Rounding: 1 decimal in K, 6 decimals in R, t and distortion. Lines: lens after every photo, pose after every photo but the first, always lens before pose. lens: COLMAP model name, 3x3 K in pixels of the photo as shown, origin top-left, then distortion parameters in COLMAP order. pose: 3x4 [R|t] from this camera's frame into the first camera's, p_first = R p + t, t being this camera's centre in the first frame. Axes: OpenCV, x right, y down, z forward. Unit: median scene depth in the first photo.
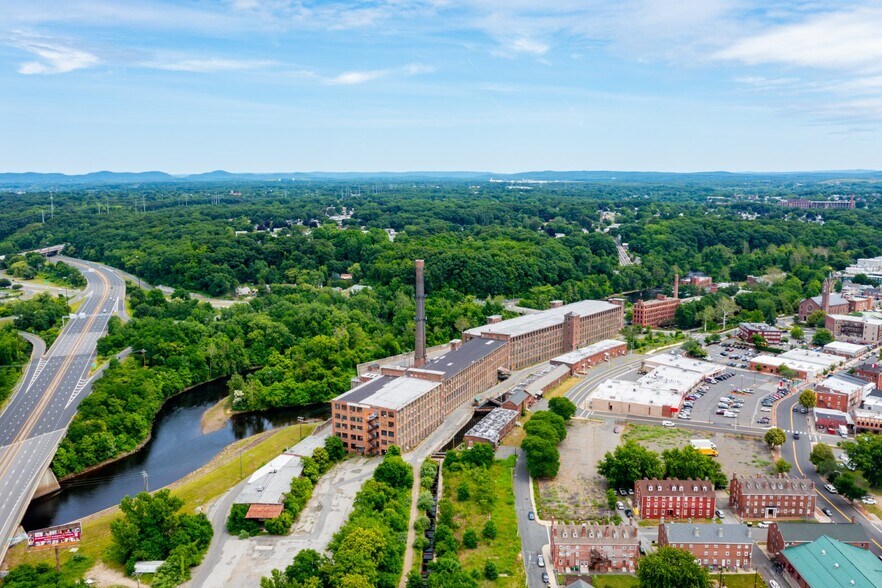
lens RADIAL K [[706.6, 0, 437.9], [0, 706.6, 303.6], [0, 0, 1]] dist [0.003312, 0.003618]
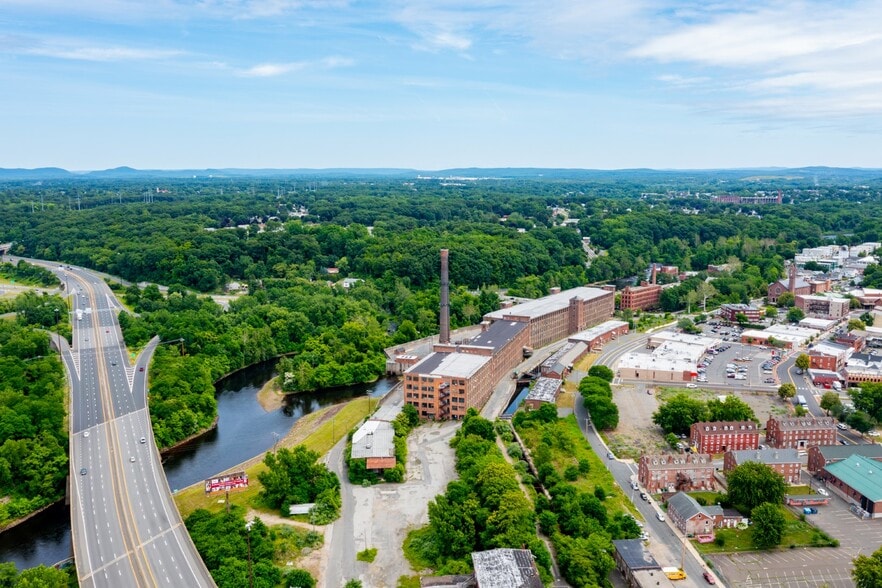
lens RADIAL K [[732.7, 0, 437.1], [0, 732.7, 296.8], [0, 0, 1]] dist [-0.000073, 0.012599]
pose [[0.994247, -0.017282, 0.105712, -0.149265], [0.018448, 0.999779, -0.010064, 0.020638], [-0.105515, 0.011957, 0.994346, -0.104238]]
